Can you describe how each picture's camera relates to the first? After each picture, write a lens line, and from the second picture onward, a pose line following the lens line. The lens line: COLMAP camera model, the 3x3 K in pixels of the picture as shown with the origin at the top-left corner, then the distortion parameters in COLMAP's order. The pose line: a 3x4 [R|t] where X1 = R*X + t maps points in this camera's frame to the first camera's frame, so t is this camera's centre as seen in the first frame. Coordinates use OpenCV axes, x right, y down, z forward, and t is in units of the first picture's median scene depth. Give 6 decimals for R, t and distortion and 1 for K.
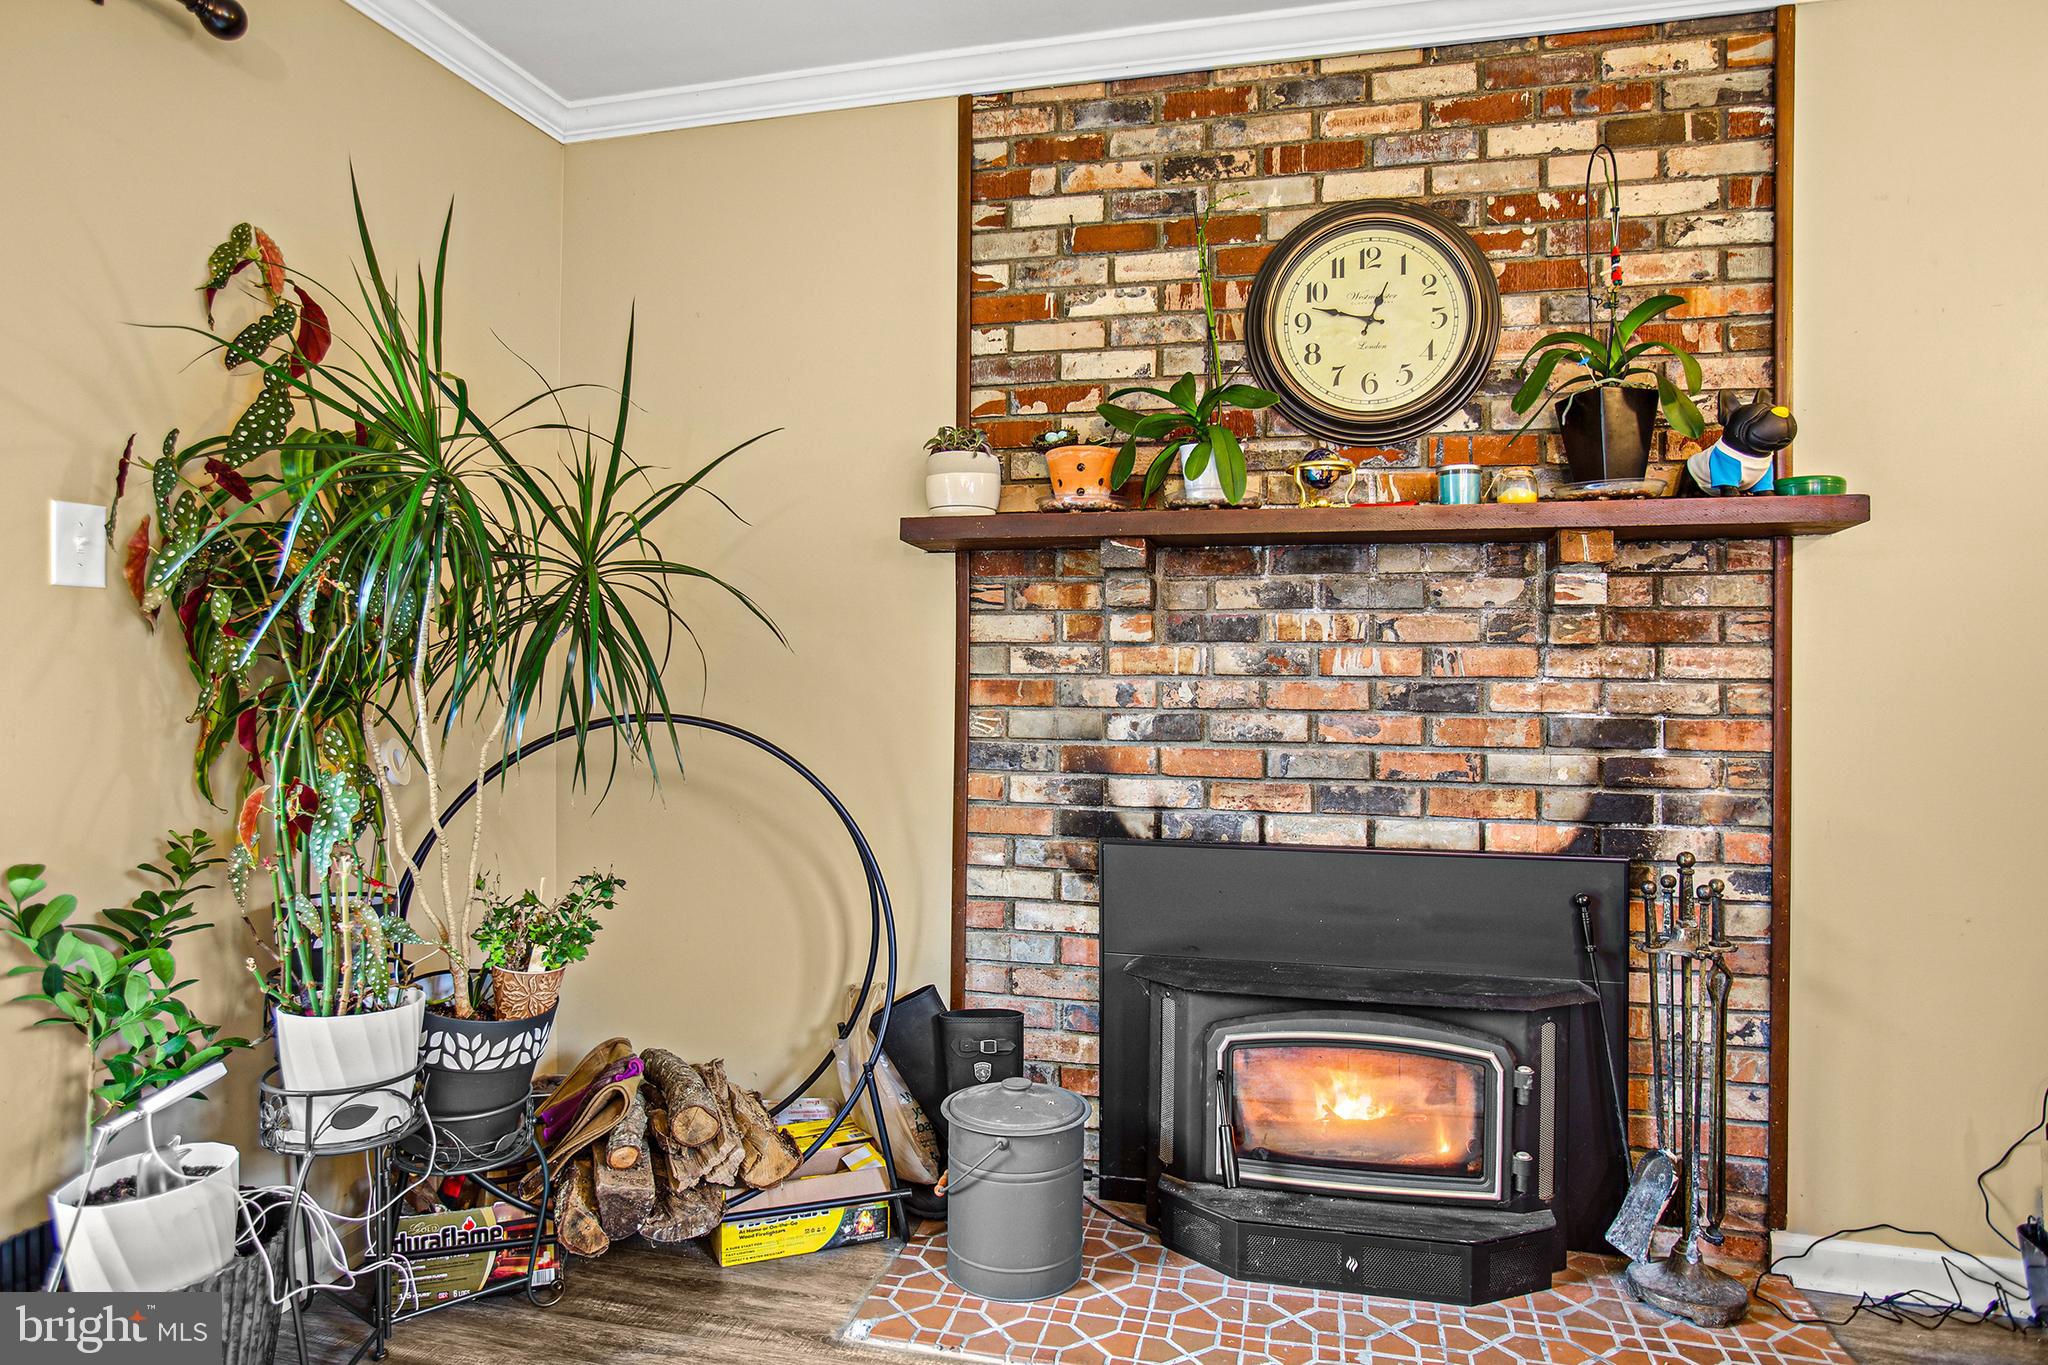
lens RADIAL K [[1261.4, 0, 1032.6], [0, 1261.4, 674.6], [0, 0, 1]] dist [-0.020754, 0.004013]
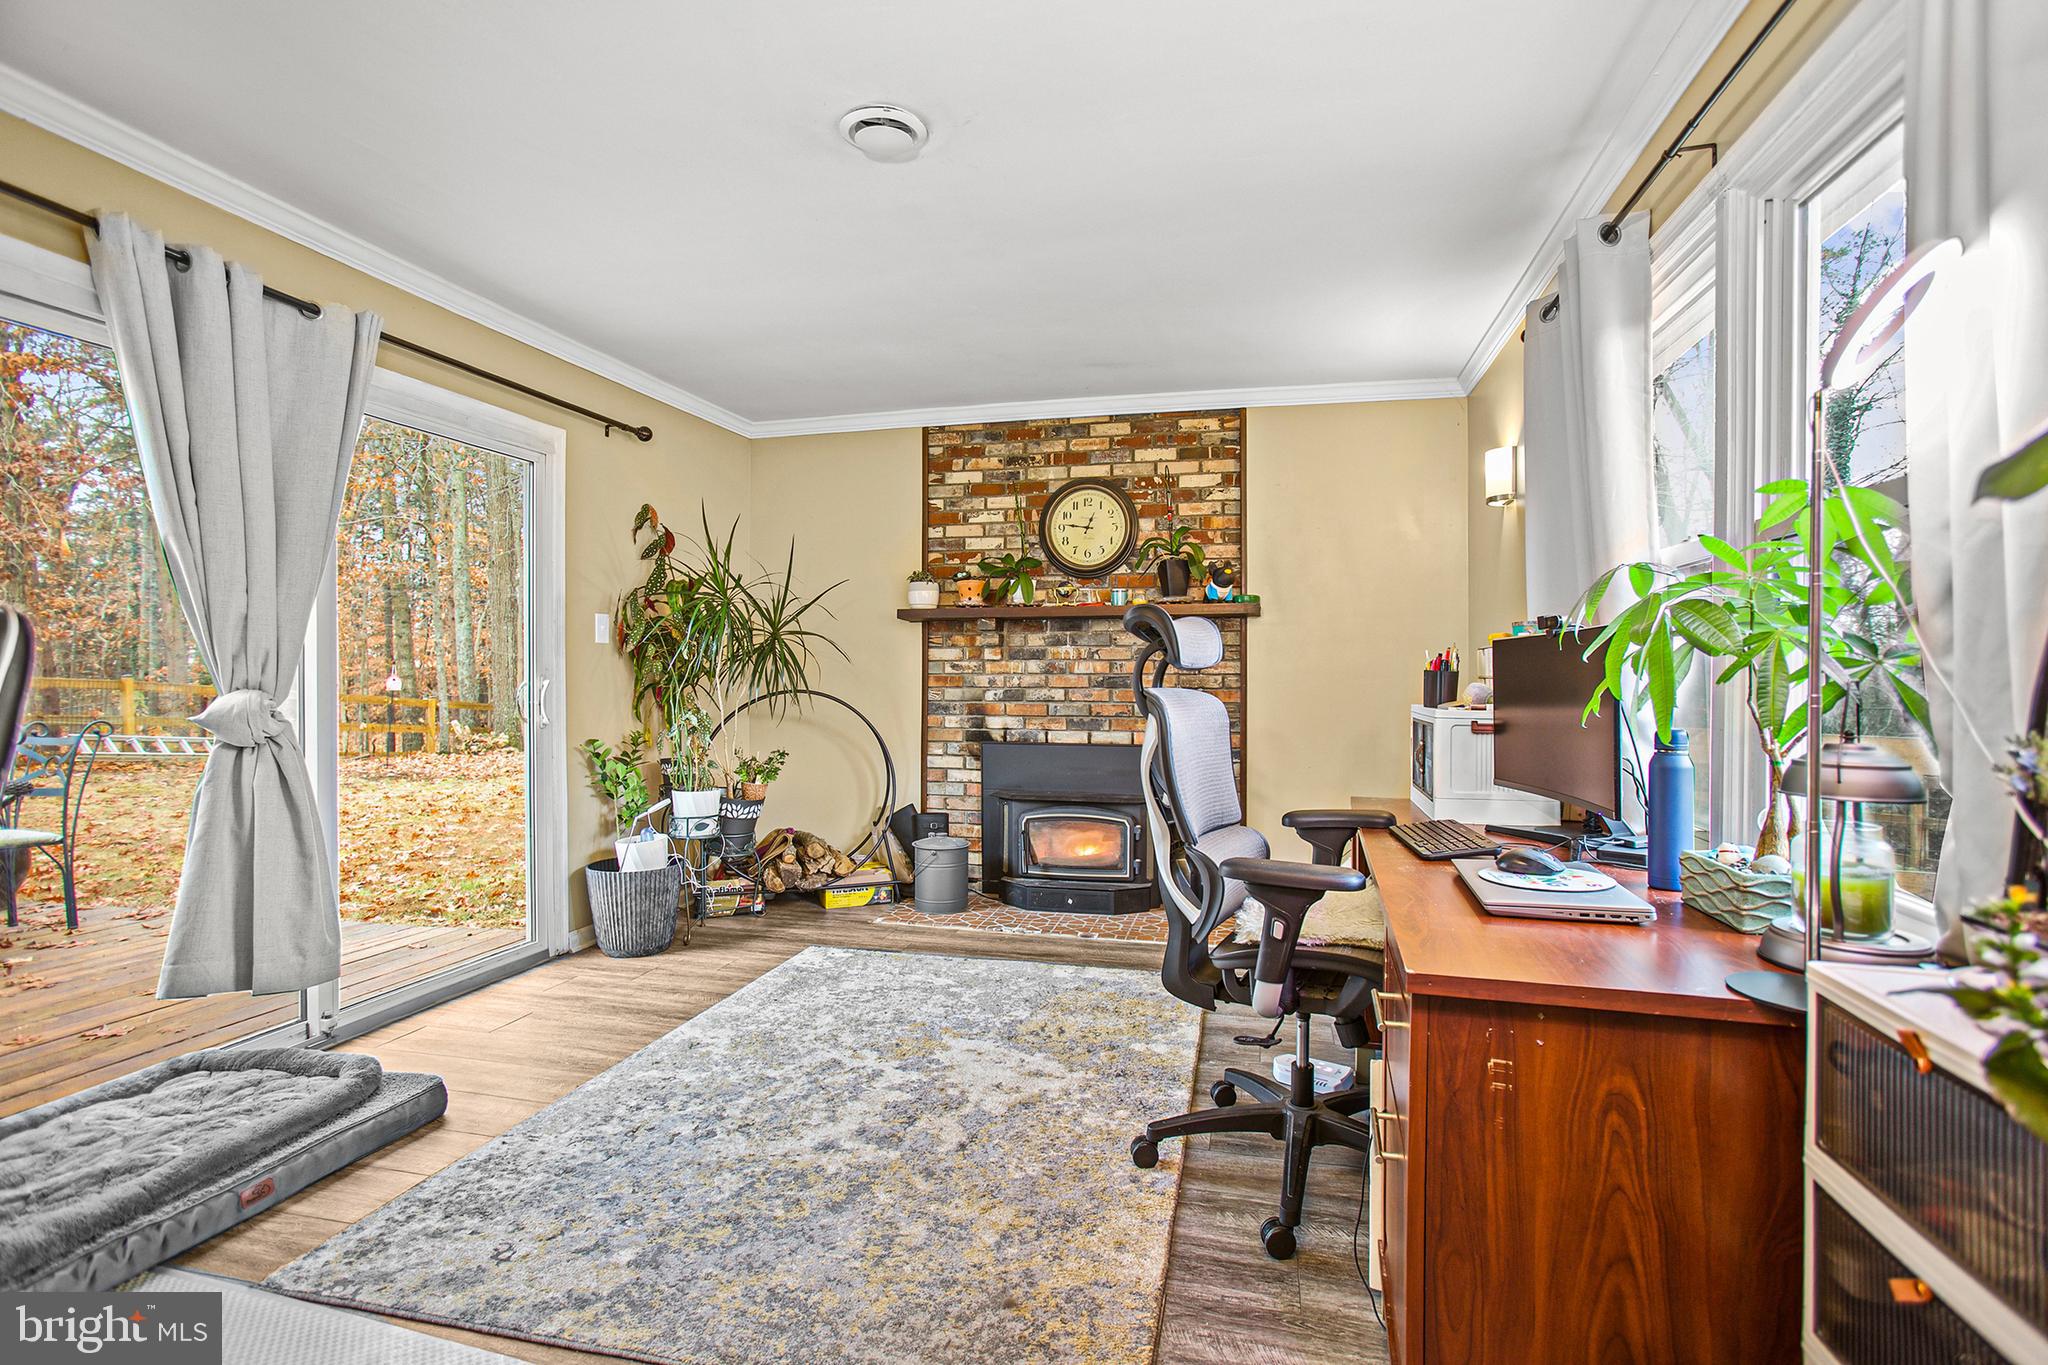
lens RADIAL K [[947.4, 0, 1012.5], [0, 947.4, 682.1], [0, 0, 1]] dist [-0.038089, 0.019246]
pose [[0.999691, -0.003339, -0.024626, 0.167243], [0.003437, 0.999986, 0.003944, 0.010395], [0.024612, -0.004028, 0.999689, -0.845276]]
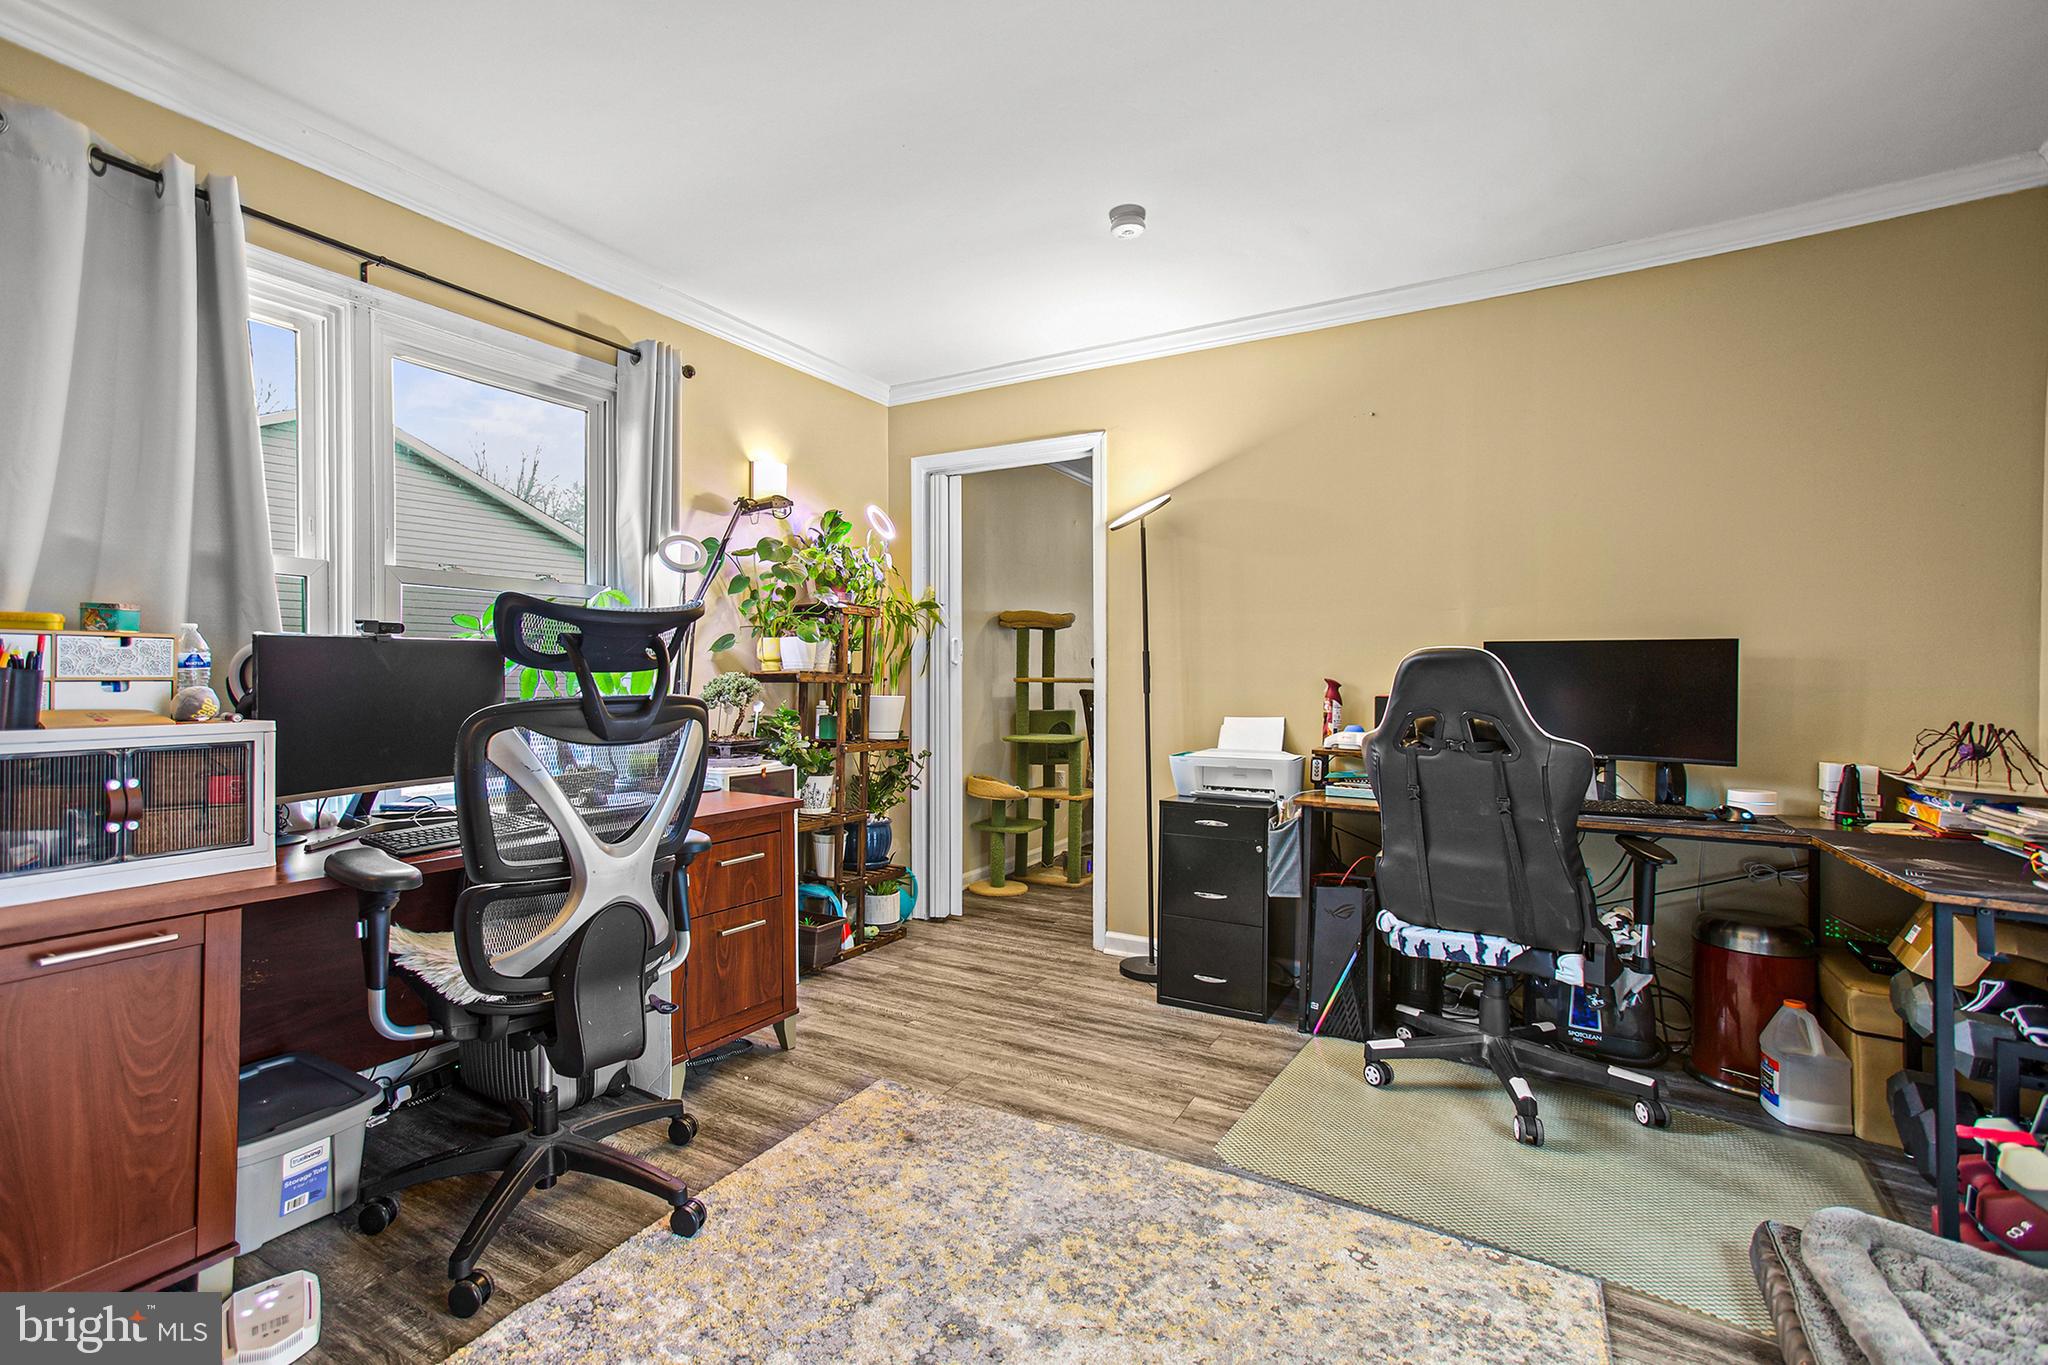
lens RADIAL K [[947.4, 0, 1022.7], [0, 947.4, 674.3], [0, 0, 1]] dist [-0.038089, 0.019246]
pose [[-0.974651, -0.007313, 0.223613, -0.220925], [-0.005504, 0.999947, 0.008711, -0.005163], [-0.223665, 0.007259, -0.974639, 0.959842]]
